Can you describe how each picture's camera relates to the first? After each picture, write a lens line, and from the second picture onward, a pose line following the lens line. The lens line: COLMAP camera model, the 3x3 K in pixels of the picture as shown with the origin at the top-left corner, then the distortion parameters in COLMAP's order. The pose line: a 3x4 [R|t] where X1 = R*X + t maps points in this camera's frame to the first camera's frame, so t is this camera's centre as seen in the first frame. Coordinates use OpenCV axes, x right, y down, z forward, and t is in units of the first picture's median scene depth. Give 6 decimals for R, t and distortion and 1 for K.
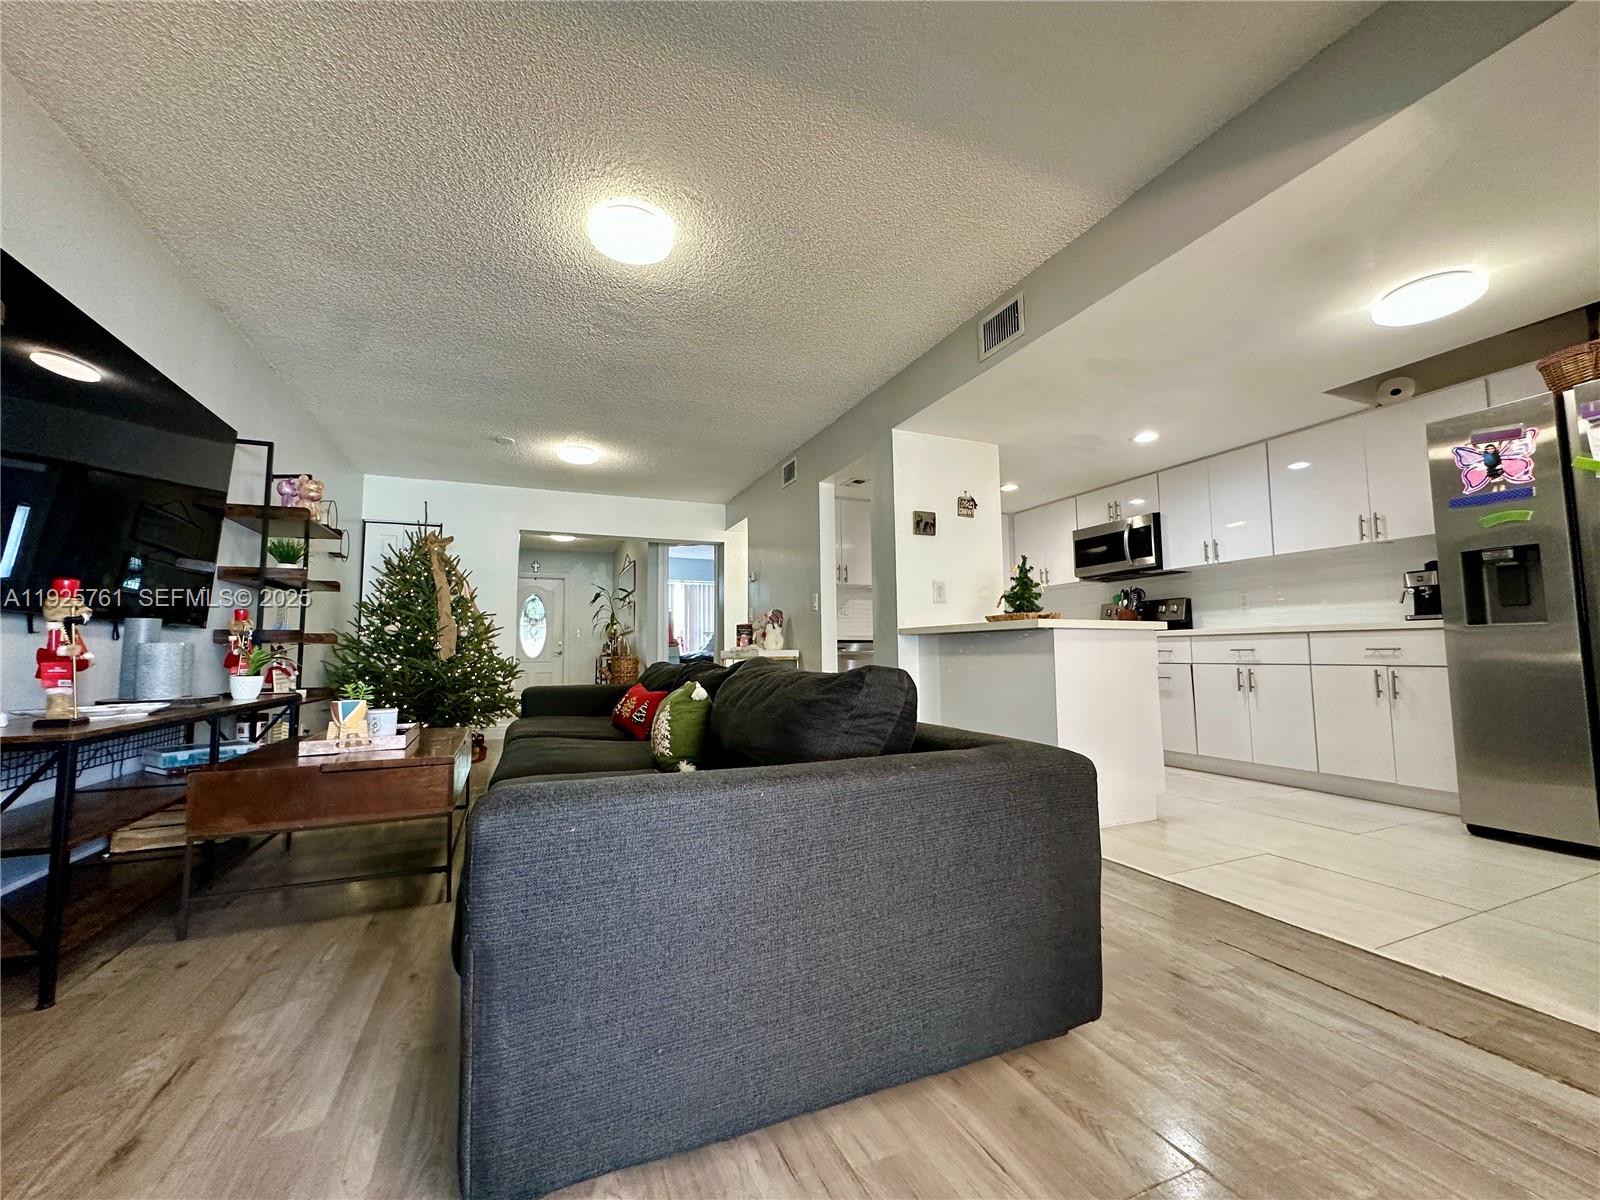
lens RADIAL K [[644.2, 0, 797.7], [0, 644.2, 599.6], [0, 0, 1]] dist [-0.003170, 0.000990]
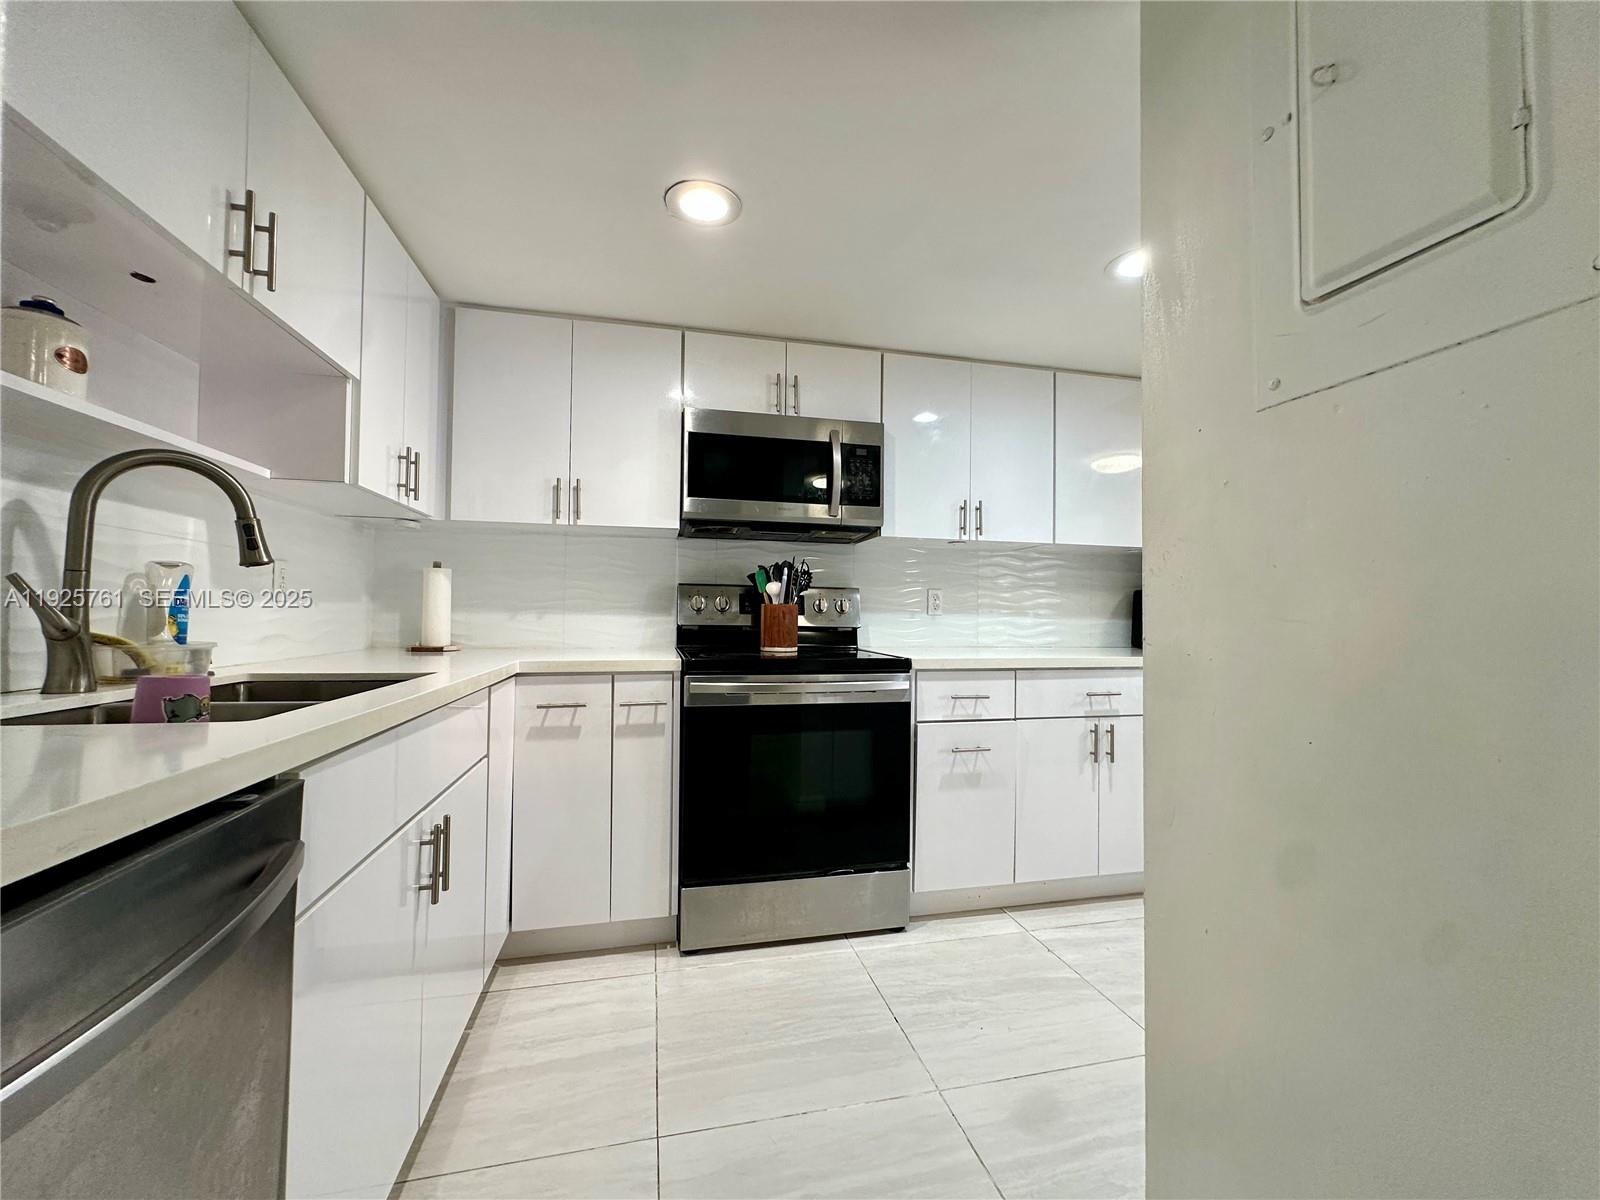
lens RADIAL K [[644.2, 0, 801.1], [0, 644.2, 594.6], [0, 0, 1]] dist [-0.003170, 0.000990]
pose [[0.169600, 0.032276, 0.984984, 0.038779], [-0.095489, 0.995299, -0.016172, 0.021058], [-0.980876, -0.091313, 0.171885, 1.178938]]
